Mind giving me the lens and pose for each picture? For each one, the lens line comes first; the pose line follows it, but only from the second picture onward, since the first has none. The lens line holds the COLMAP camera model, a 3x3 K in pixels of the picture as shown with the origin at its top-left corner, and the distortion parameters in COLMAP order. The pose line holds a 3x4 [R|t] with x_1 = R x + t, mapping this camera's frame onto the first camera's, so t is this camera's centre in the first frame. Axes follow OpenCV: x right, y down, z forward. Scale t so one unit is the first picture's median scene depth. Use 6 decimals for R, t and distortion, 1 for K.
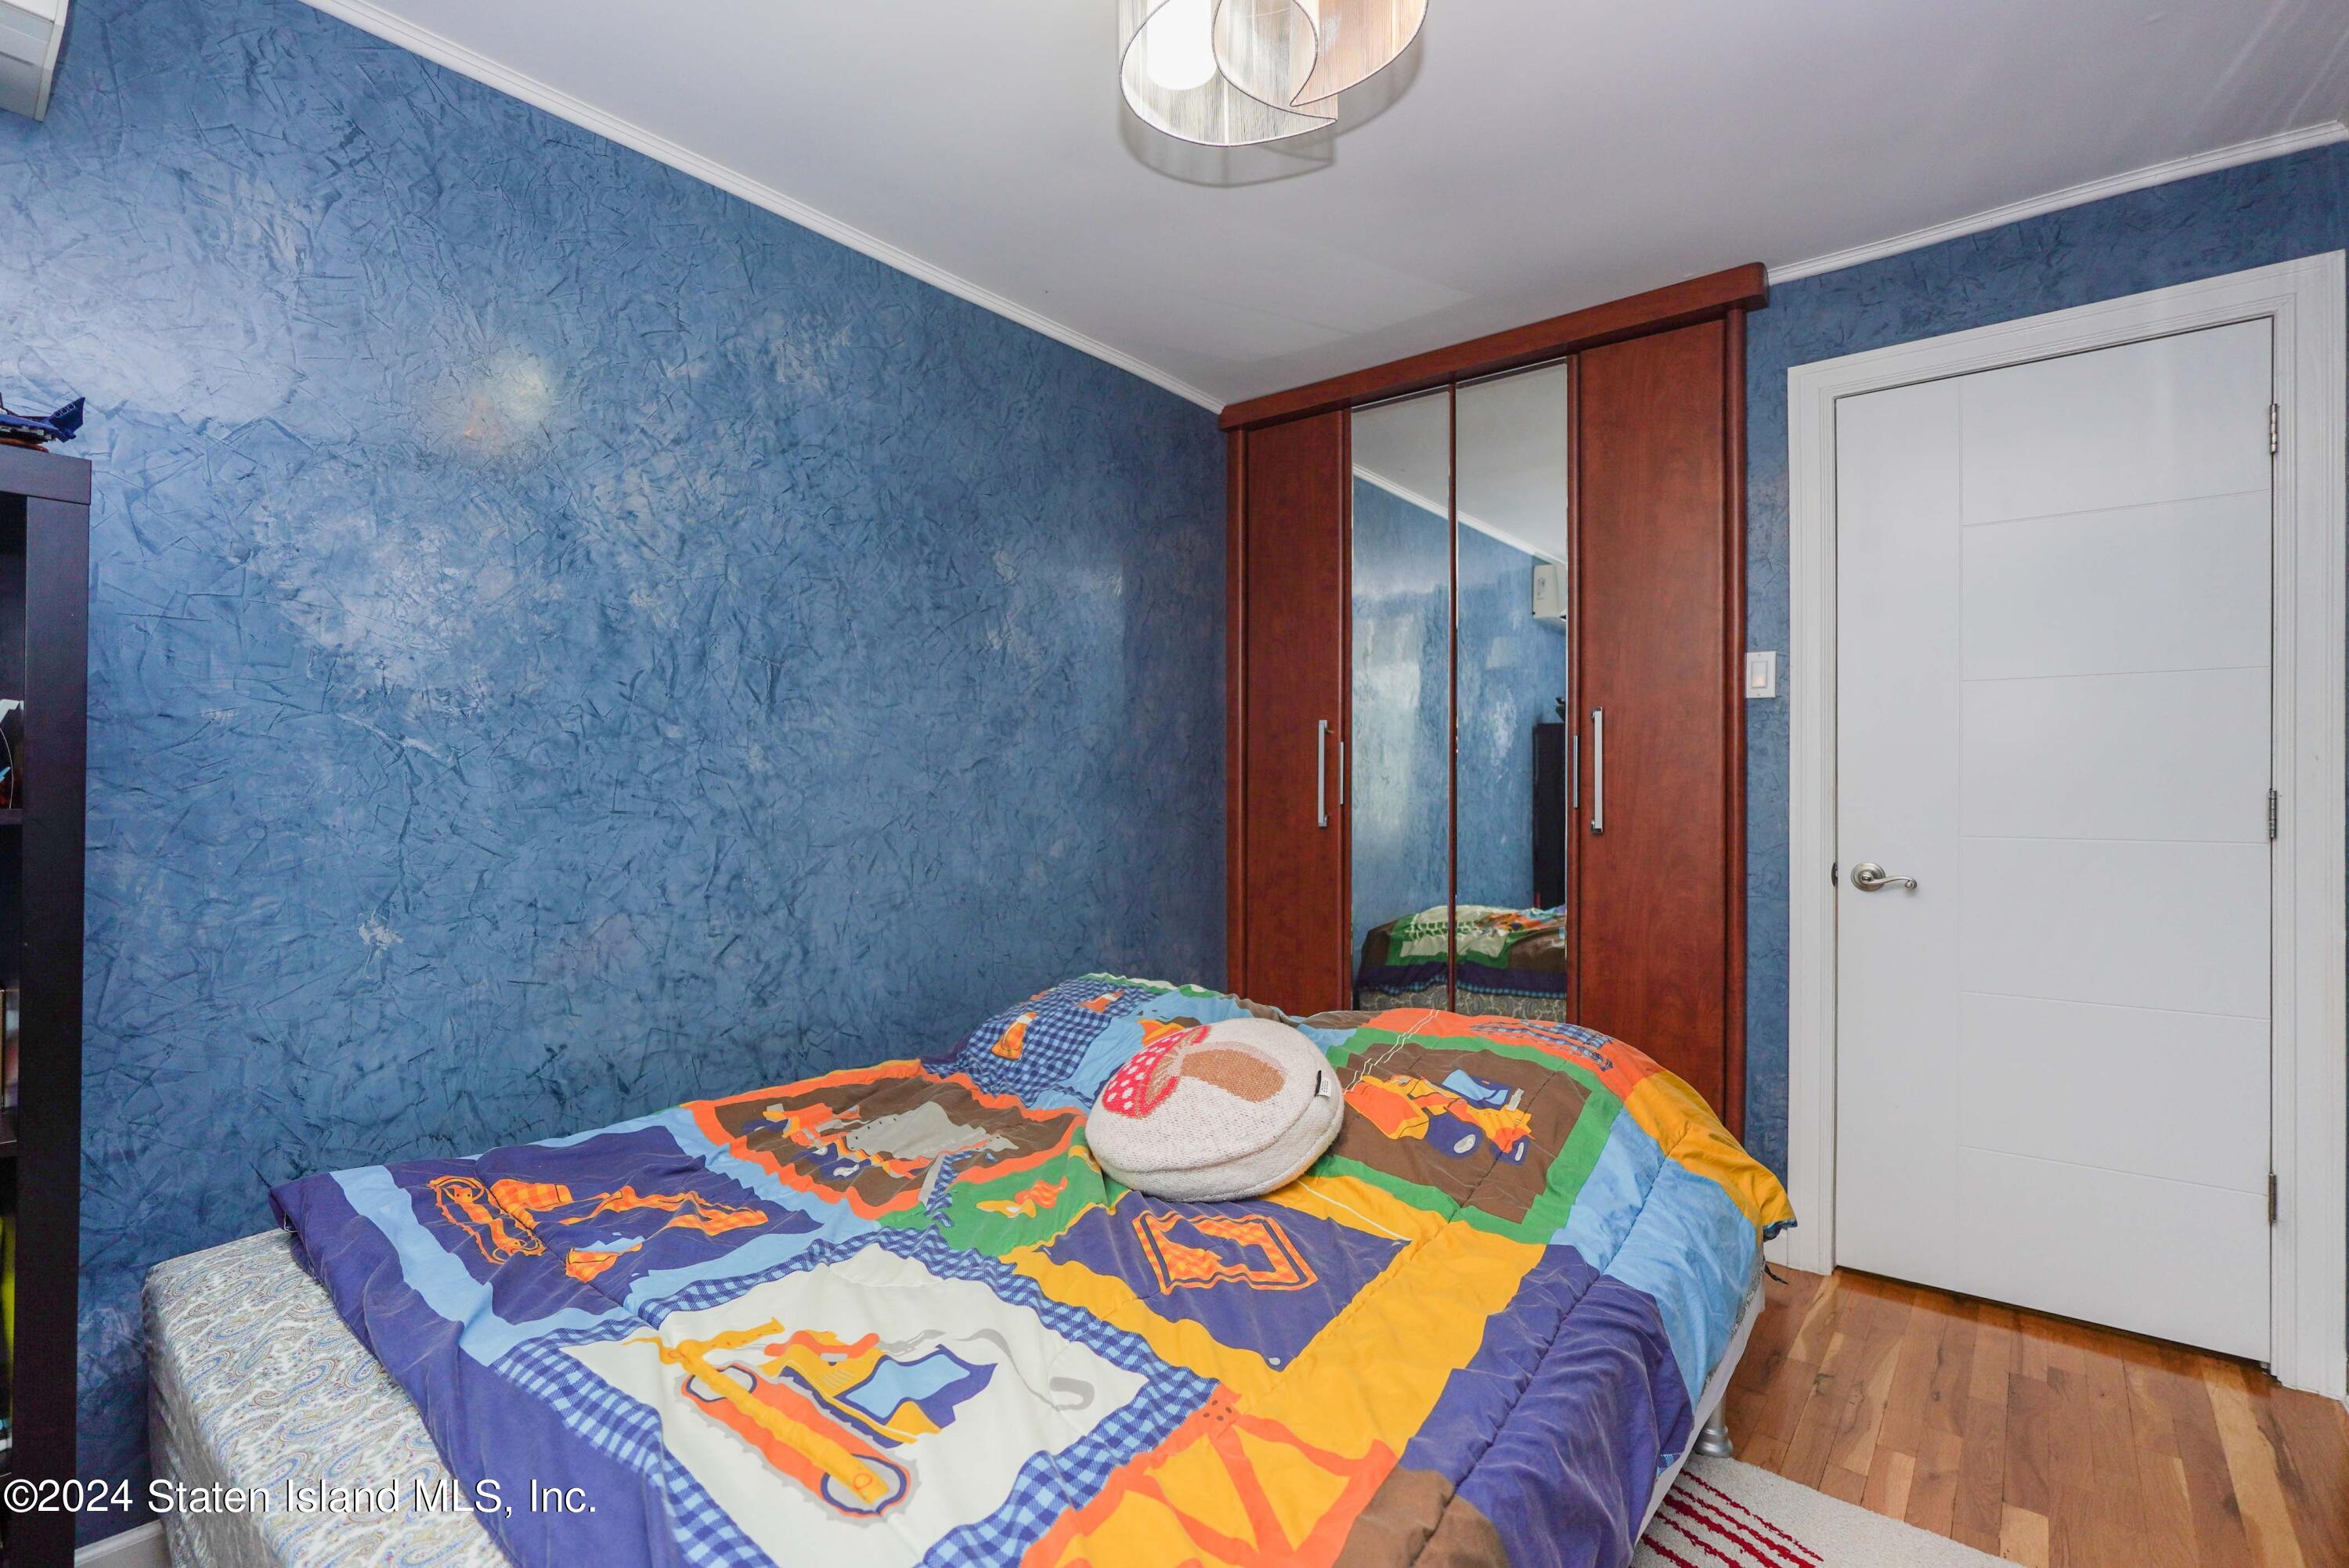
lens RADIAL K [[1083.5, 0, 1171.7], [0, 1083.5, 788.7], [0, 0, 1]] dist [-0.020986, 0.009513]
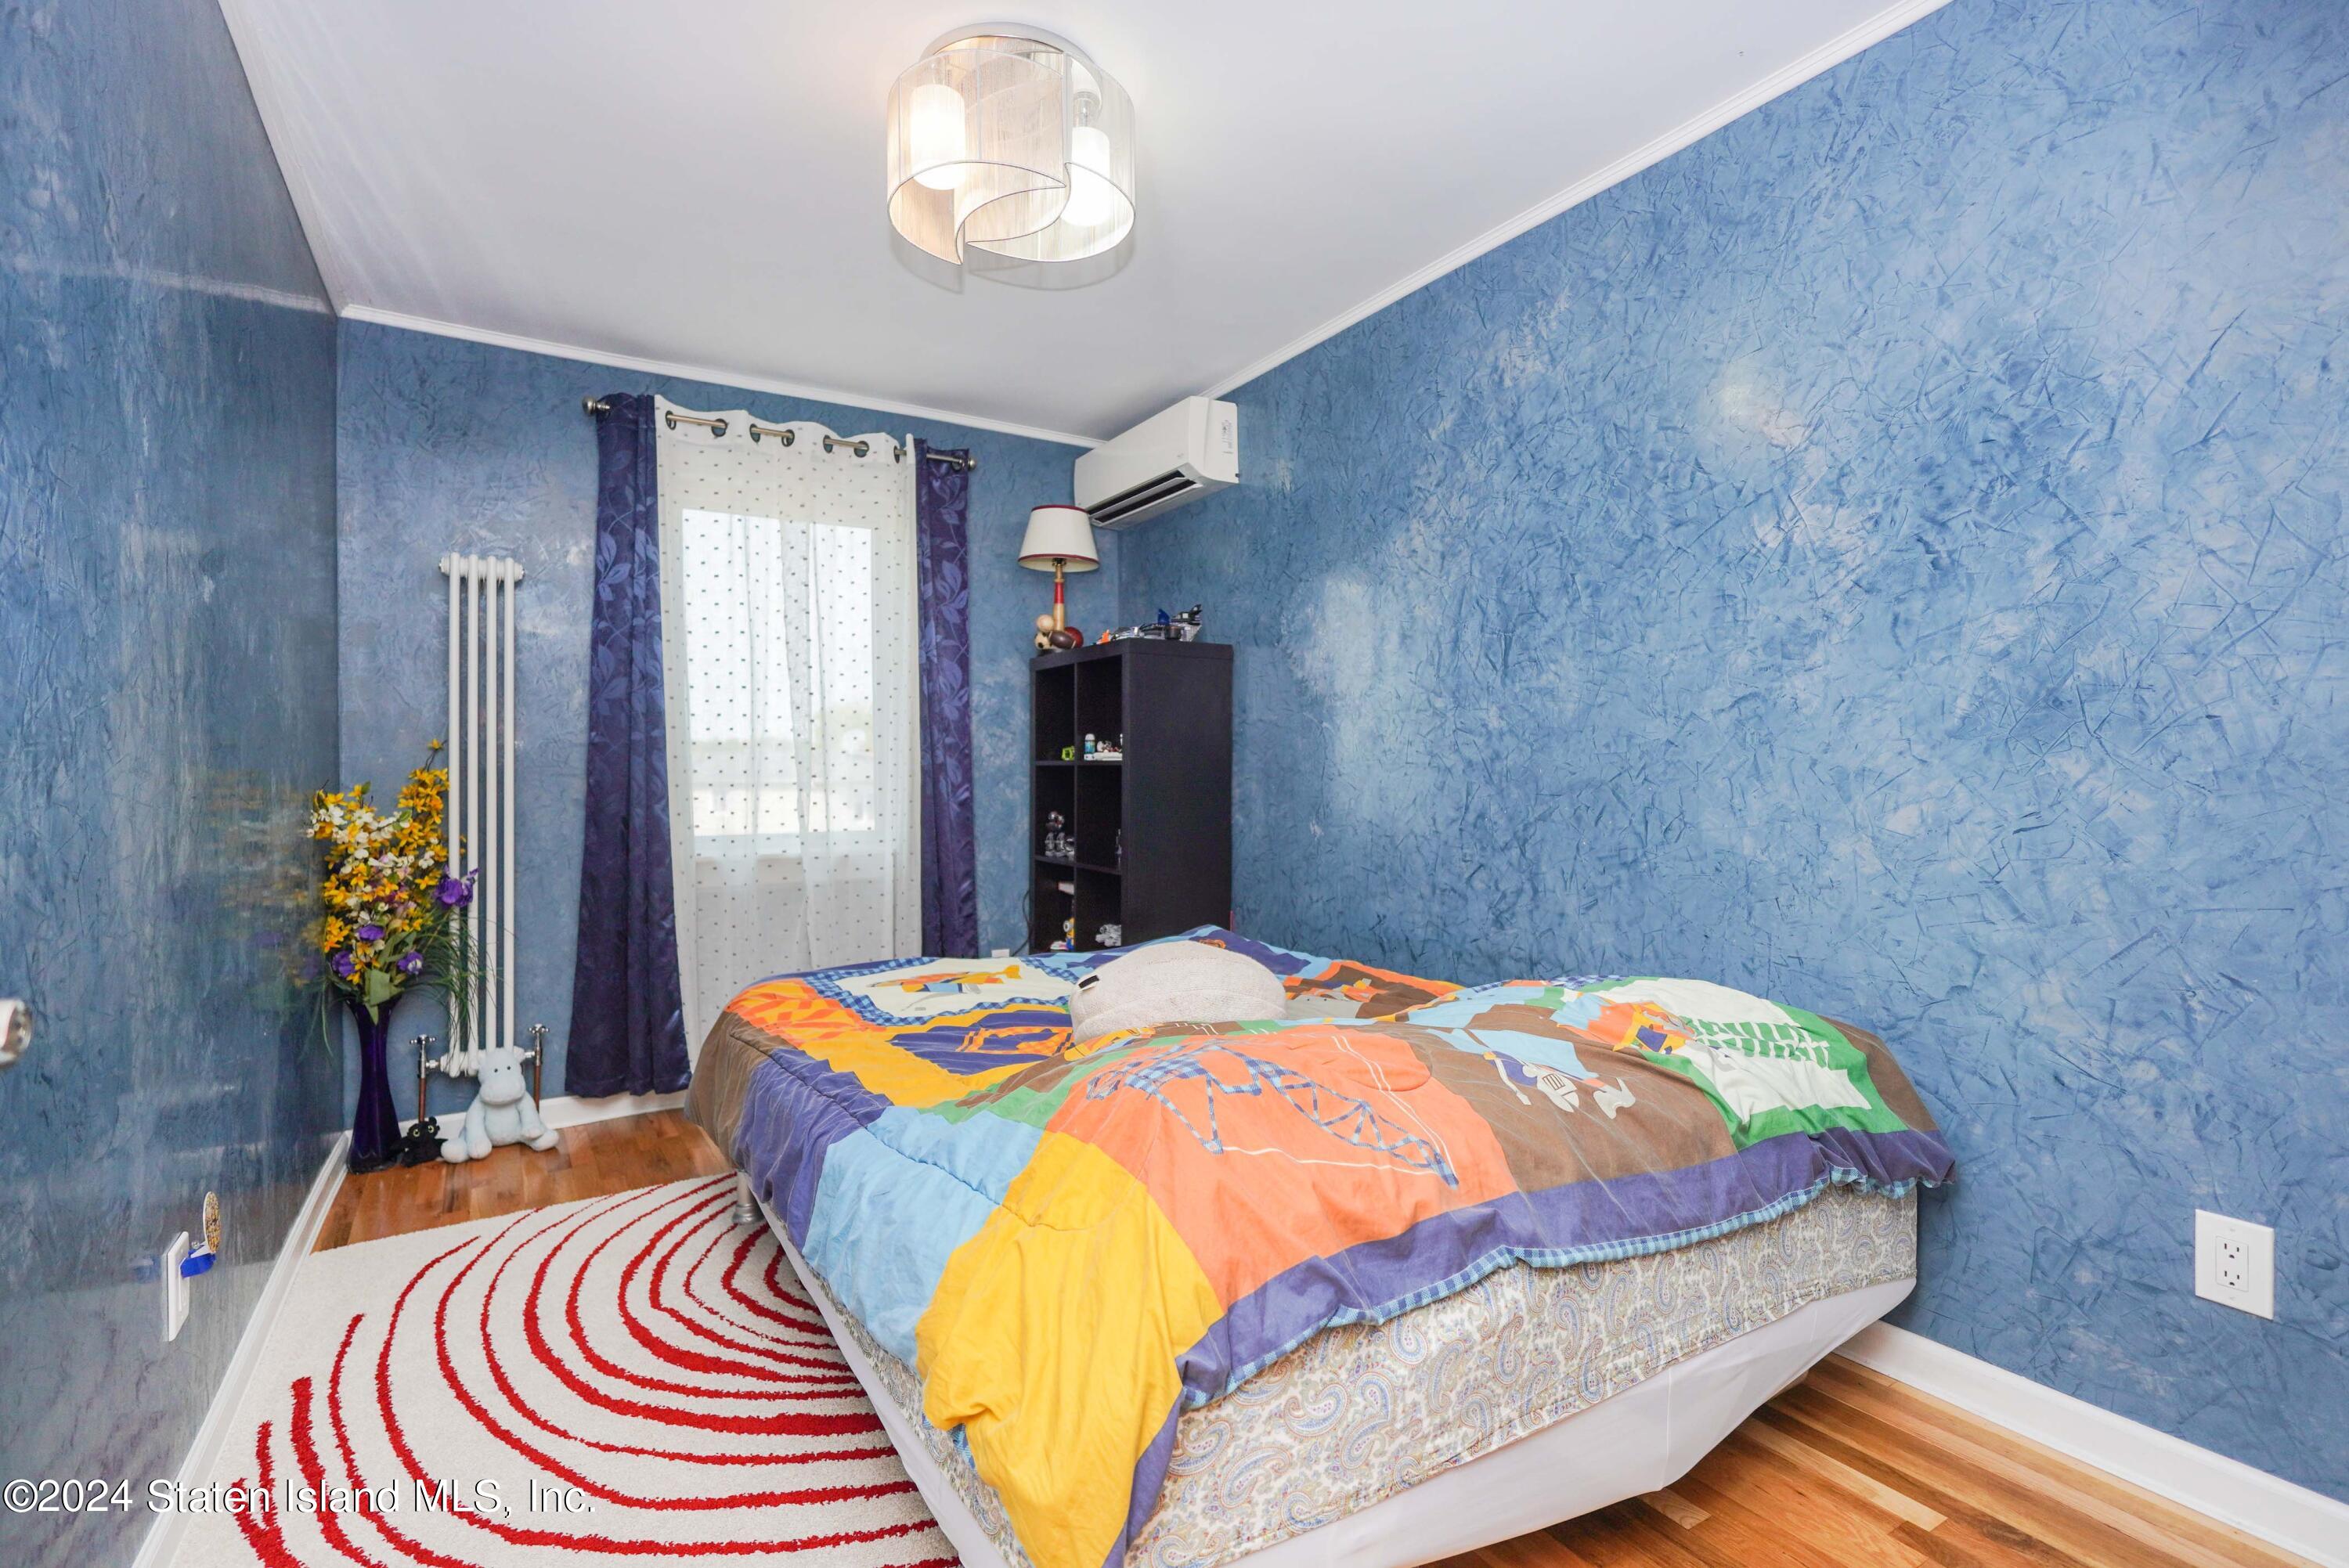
lens RADIAL K [[1083.5, 0, 1172.2], [0, 1083.5, 781.2], [0, 0, 1]] dist [-0.020986, 0.009513]
pose [[-0.330204, 0.002129, -0.943907, 0.814205], [0.006669, 0.999978, -0.000078, 0.037584], [0.943886, -0.006321, -0.330211, 1.012209]]
